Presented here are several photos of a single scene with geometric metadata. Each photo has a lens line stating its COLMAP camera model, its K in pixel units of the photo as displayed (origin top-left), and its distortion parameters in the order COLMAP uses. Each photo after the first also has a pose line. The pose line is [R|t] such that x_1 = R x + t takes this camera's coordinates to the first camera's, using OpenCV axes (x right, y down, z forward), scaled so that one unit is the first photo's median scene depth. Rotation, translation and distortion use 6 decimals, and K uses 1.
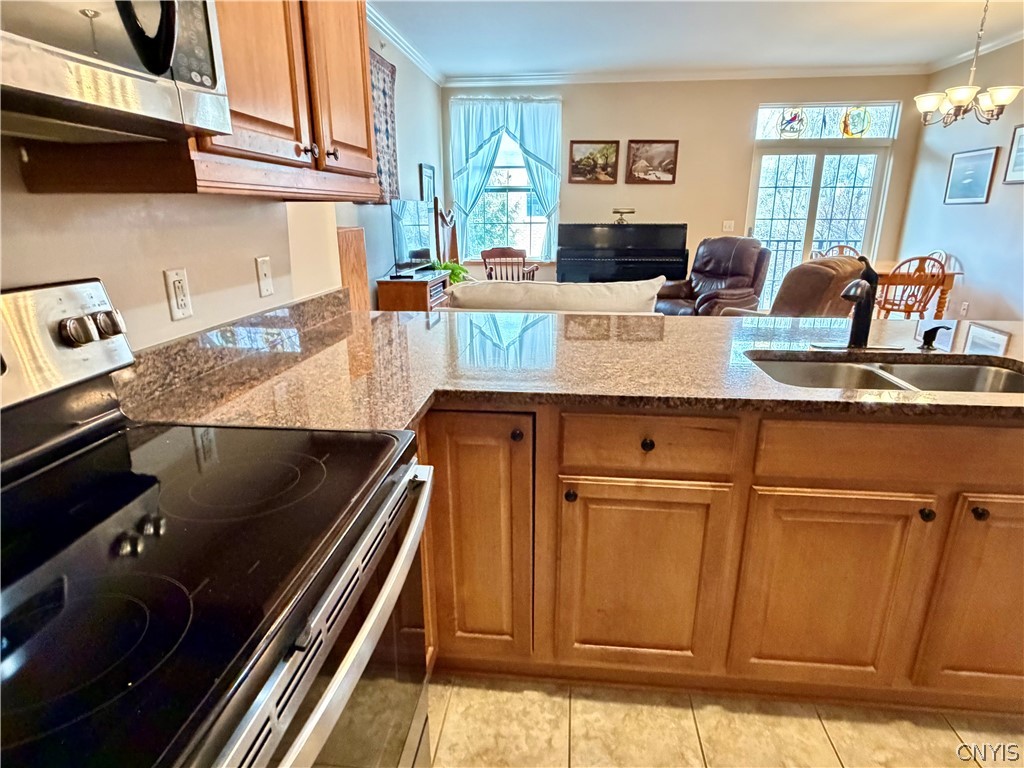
lens RADIAL K [[576.3, 0, 511.2], [0, 576.3, 388.5], [0, 0, 1]] dist [-0.000536, 0.000149]
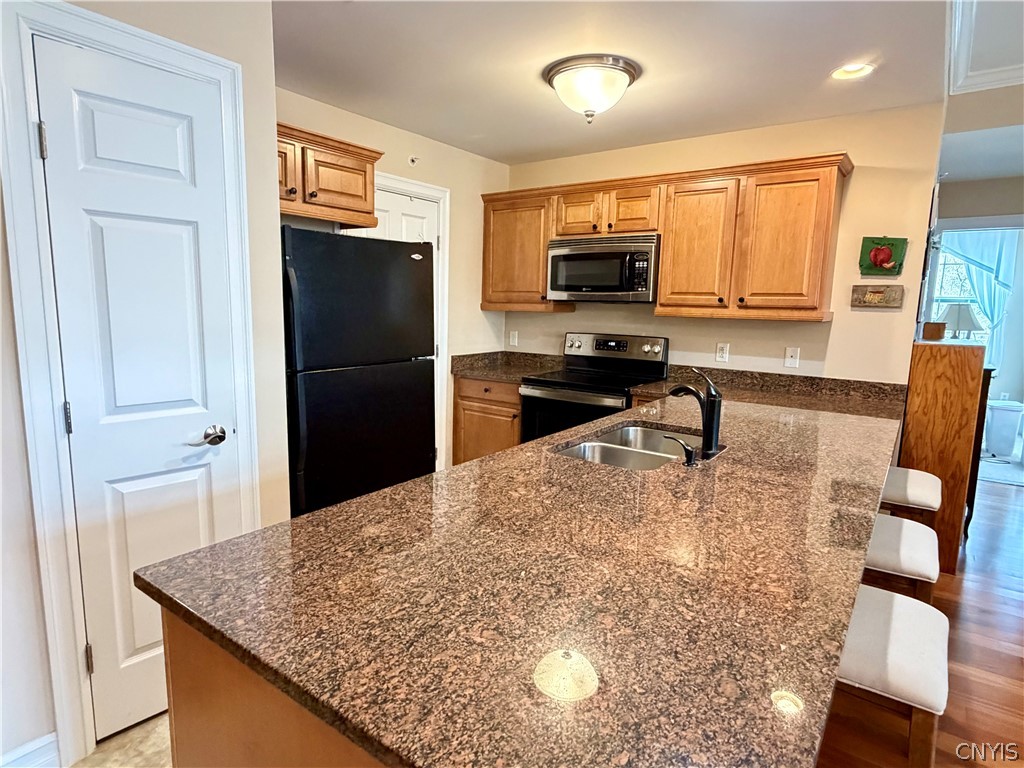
lens RADIAL K [[576.3, 0, 508.5], [0, 576.3, 386.4], [0, 0, 1]] dist [-0.000536, 0.000149]
pose [[-0.501789, 0.116055, -0.857169, 0.539922], [-0.275680, 0.917826, 0.285651, -0.124697], [0.819883, 0.379641, -0.428561, 0.344050]]
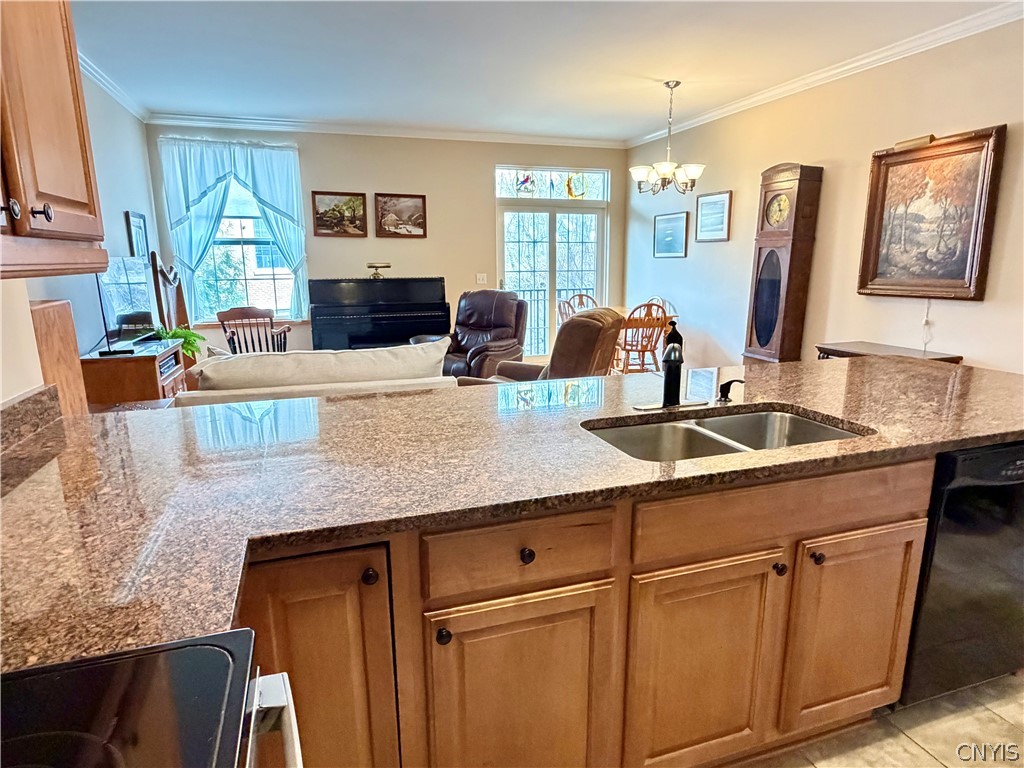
lens RADIAL K [[595.1, 0, 508.6], [0, 595.1, 390.0], [0, 0, 1]] dist [-0.000535, 0.000380]
pose [[0.910610, -0.092988, 0.402669, -0.028293], [0.126401, 0.990332, -0.057149, -0.023219], [-0.393461, 0.102938, 0.913560, 0.042583]]
